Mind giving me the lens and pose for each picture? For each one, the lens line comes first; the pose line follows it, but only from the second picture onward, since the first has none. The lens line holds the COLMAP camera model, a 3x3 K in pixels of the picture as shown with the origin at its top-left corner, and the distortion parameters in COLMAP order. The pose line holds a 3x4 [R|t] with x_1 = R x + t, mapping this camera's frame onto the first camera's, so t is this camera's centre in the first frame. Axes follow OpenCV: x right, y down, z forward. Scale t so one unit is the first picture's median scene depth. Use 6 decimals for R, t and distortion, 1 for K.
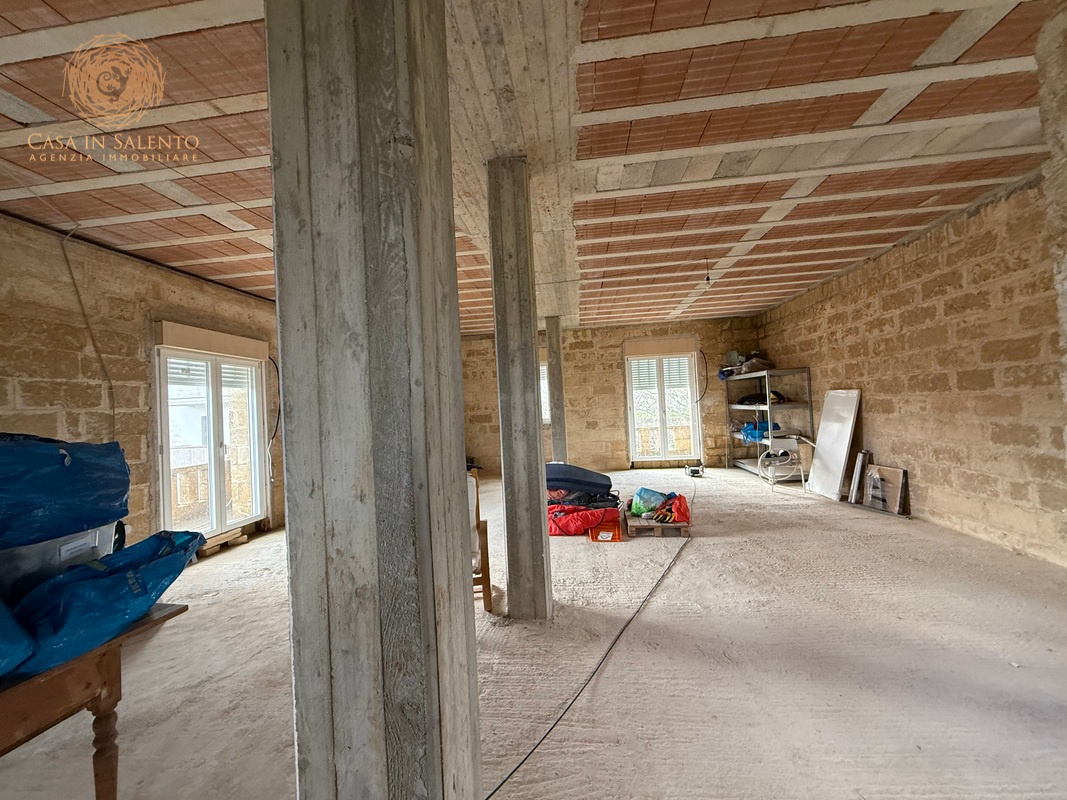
lens RADIAL K [[431.7, 0, 534.4], [0, 431.7, 398.3], [0, 0, 1]] dist [0.009940, -0.001888]
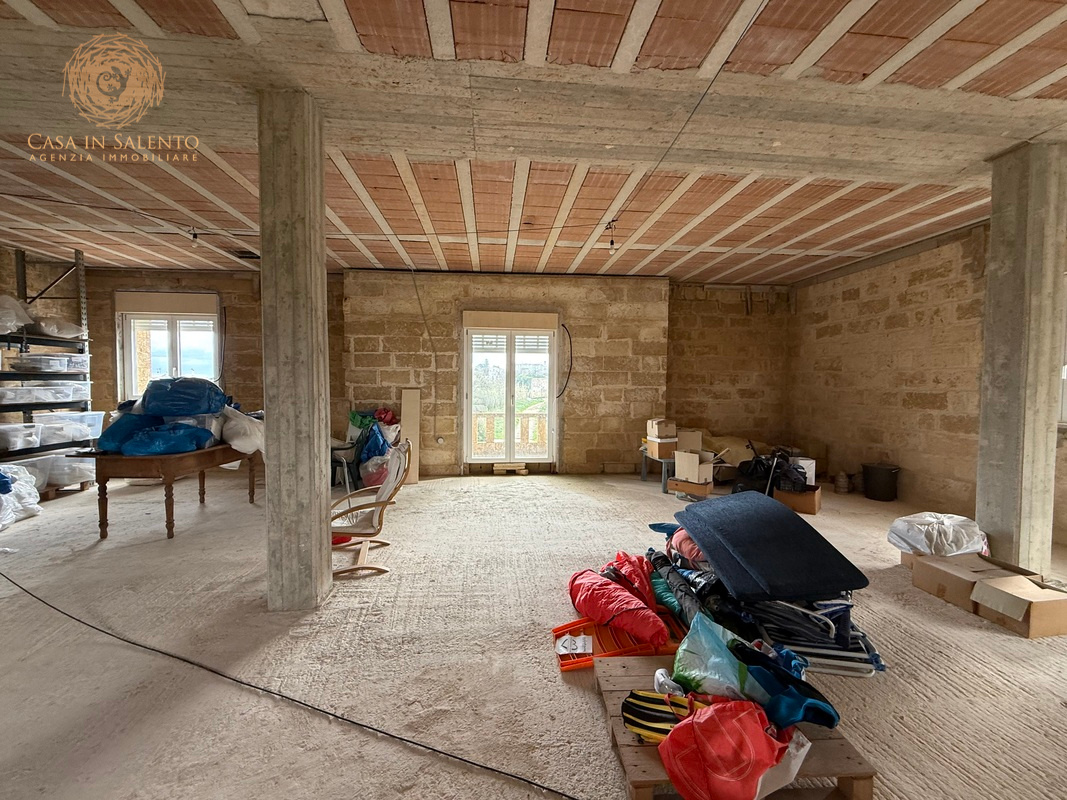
lens RADIAL K [[431.7, 0, 534.3], [0, 431.7, 398.8], [0, 0, 1]] dist [0.009940, -0.001888]
pose [[0.179185, 0.088527, -0.979824, 0.713803], [0.002834, 0.995893, 0.090497, -0.010060], [0.983811, -0.018993, 0.178198, 1.004873]]
